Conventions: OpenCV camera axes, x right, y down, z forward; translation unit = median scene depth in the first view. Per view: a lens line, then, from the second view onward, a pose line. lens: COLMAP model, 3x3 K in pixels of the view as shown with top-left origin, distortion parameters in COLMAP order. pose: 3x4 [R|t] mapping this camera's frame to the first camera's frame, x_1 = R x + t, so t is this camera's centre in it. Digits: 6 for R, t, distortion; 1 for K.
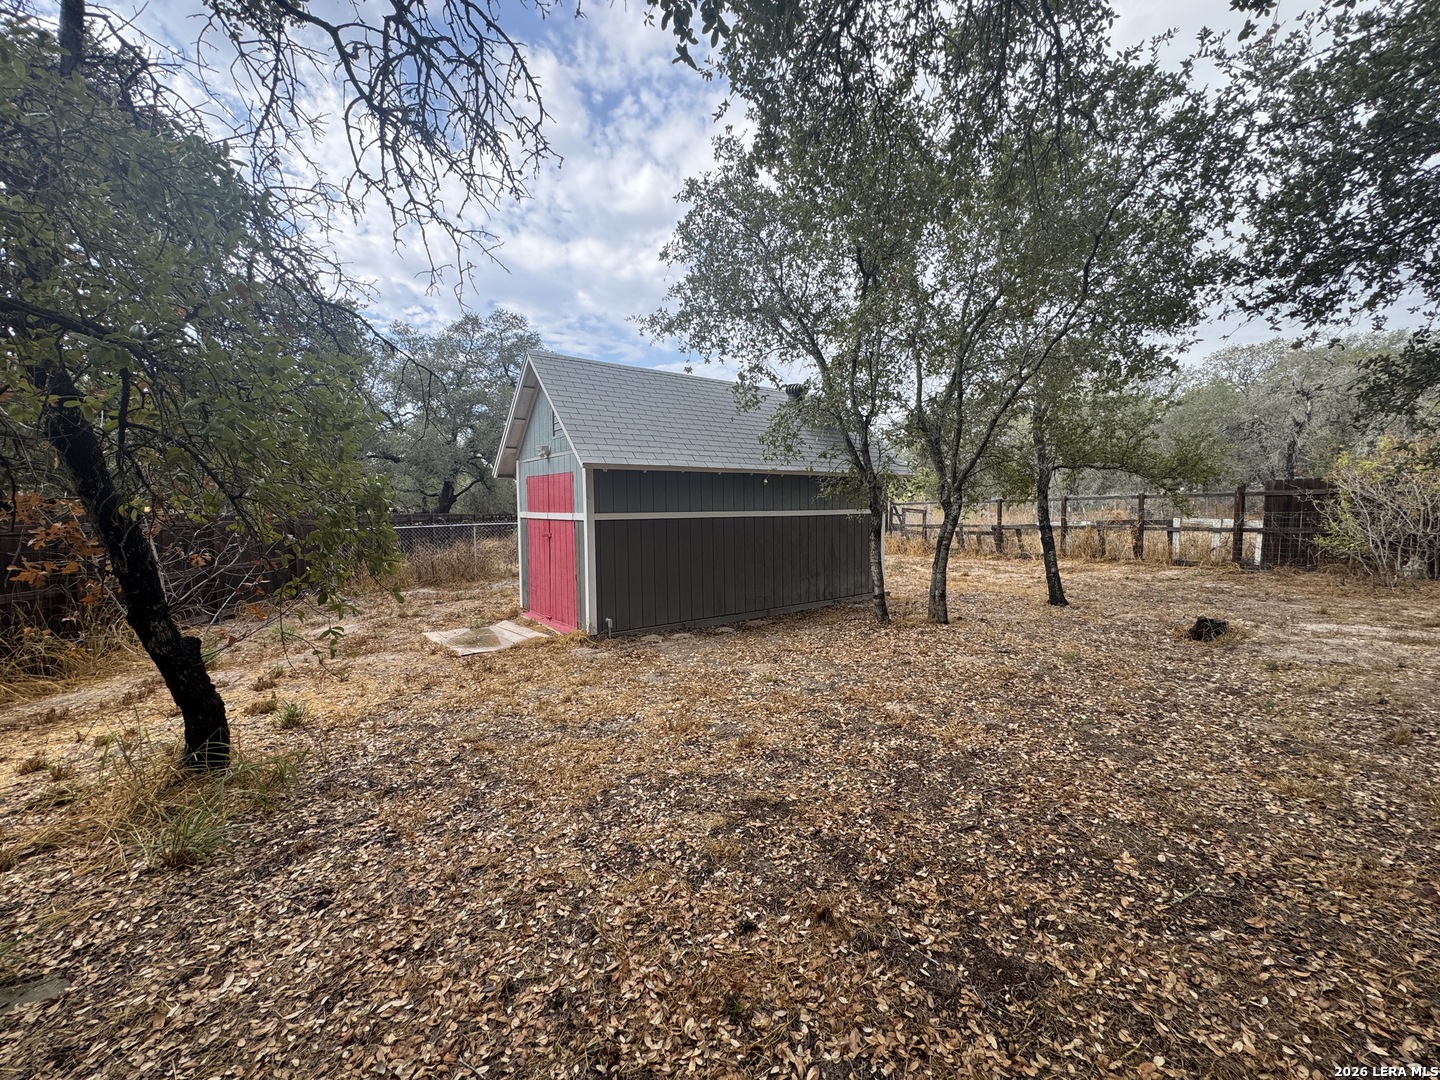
lens RADIAL K [[586.9, 0, 721.3], [0, 586.9, 539.4], [0, 0, 1]] dist [-0.002620, 0.000939]
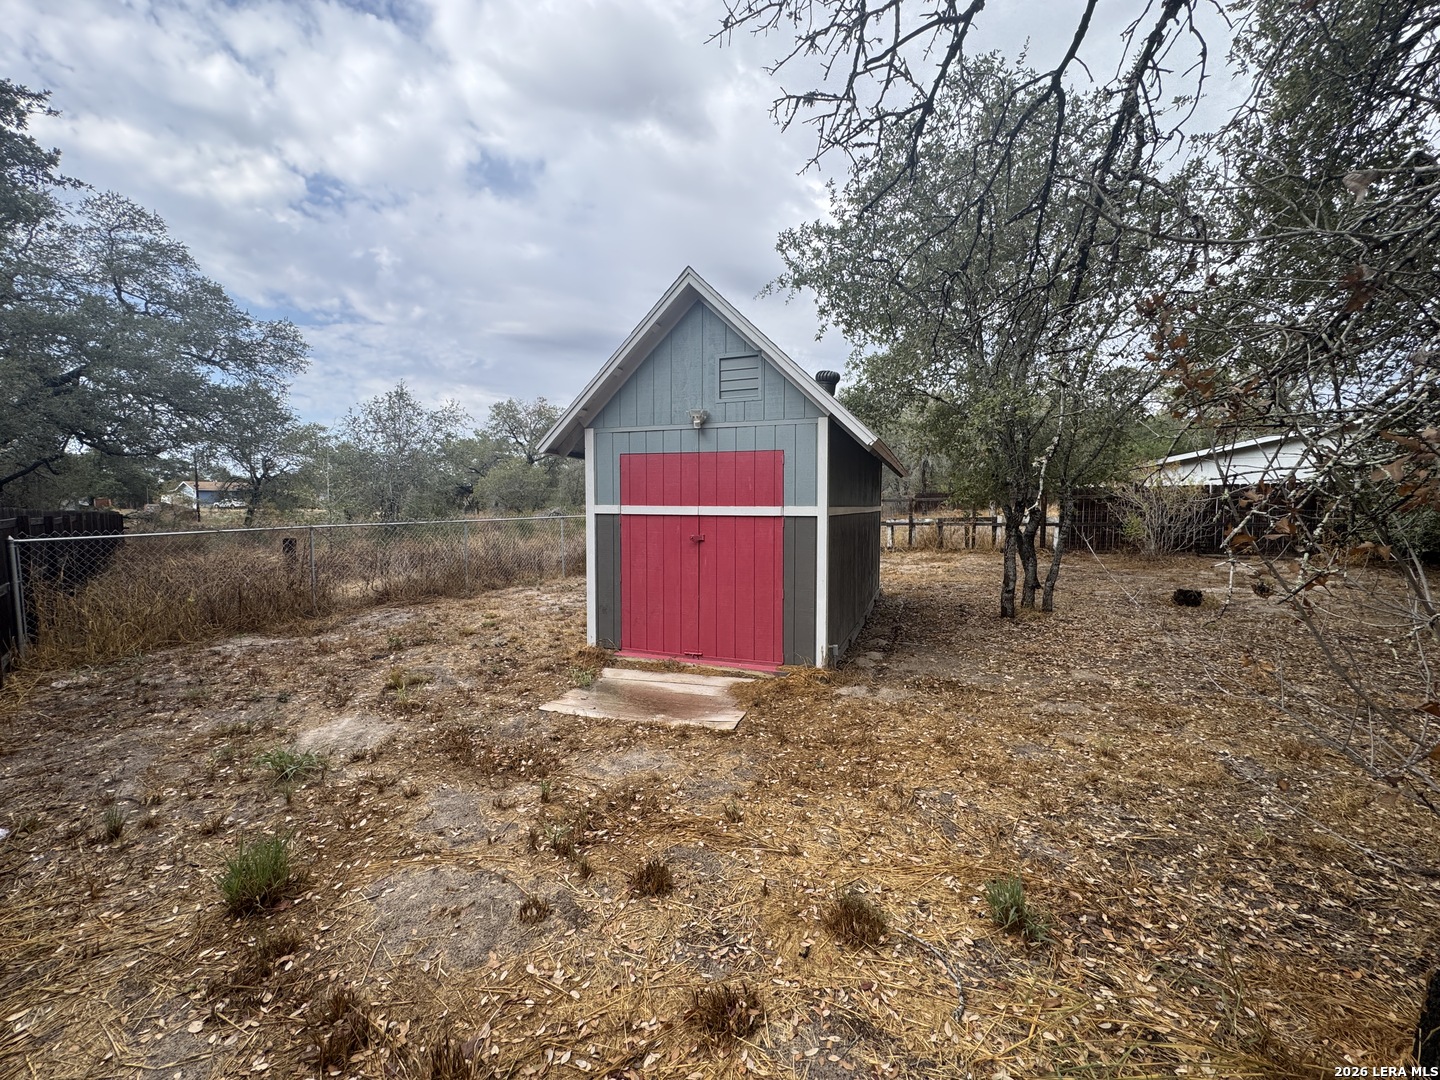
lens RADIAL K [[586.9, 0, 721.3], [0, 586.9, 539.4], [0, 0, 1]] dist [-0.002620, 0.000939]
pose [[0.822112, -0.024288, 0.568808, -1.443506], [0.027001, 0.999629, 0.003658, -0.016882], [-0.568686, 0.012352, 0.822462, 0.864962]]
